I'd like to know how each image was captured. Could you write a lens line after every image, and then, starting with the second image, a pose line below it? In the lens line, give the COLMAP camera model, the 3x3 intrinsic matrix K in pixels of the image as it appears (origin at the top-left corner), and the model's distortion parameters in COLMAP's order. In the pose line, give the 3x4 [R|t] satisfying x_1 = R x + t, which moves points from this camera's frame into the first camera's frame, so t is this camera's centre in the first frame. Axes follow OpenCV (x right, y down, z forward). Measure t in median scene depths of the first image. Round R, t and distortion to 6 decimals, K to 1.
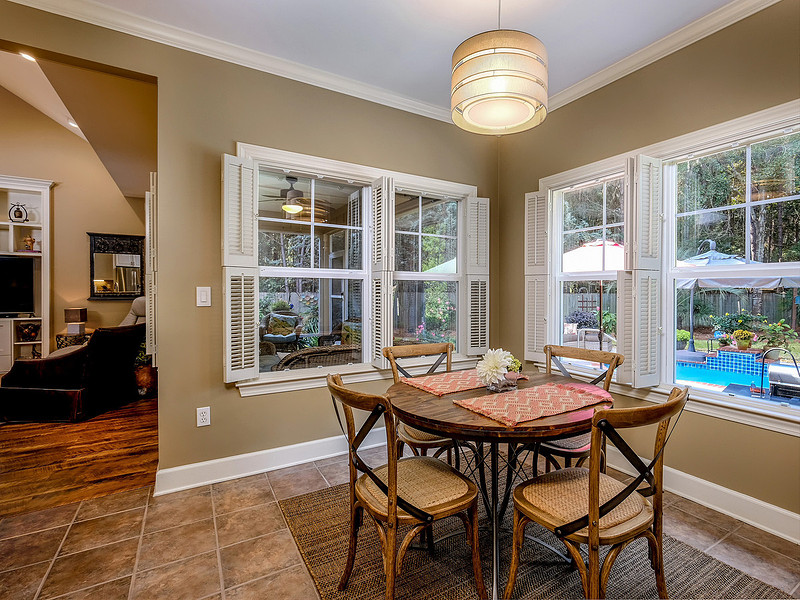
lens RADIAL K [[398.9, 0, 412.9], [0, 398.9, 297.4], [0, 0, 1]] dist [0.003218, 0.001004]
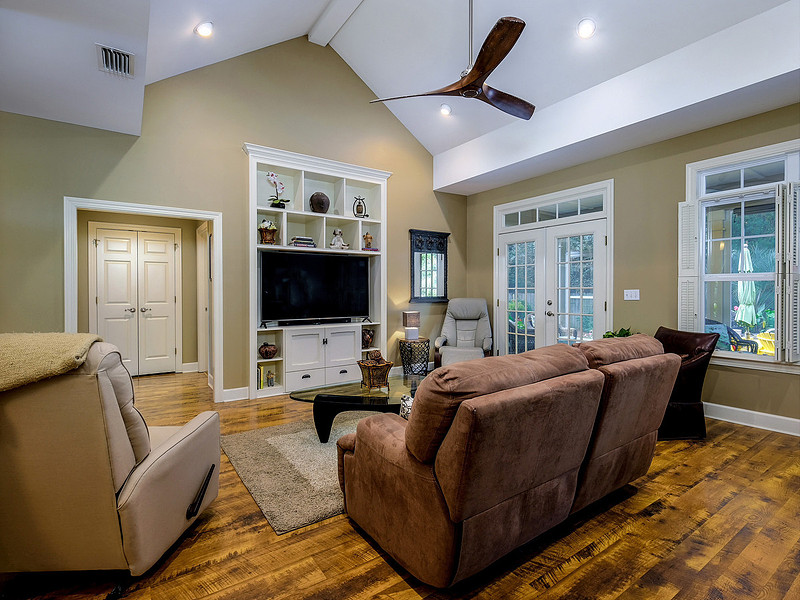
lens RADIAL K [[398.9, 0, 412.9], [0, 398.9, 297.4], [0, 0, 1]] dist [0.003218, 0.001004]
pose [[0.997671, -0.009953, 0.067480, -1.022492], [0.009311, 0.999908, 0.009813, -0.016230], [-0.067572, -0.009162, 0.997672, 0.091988]]
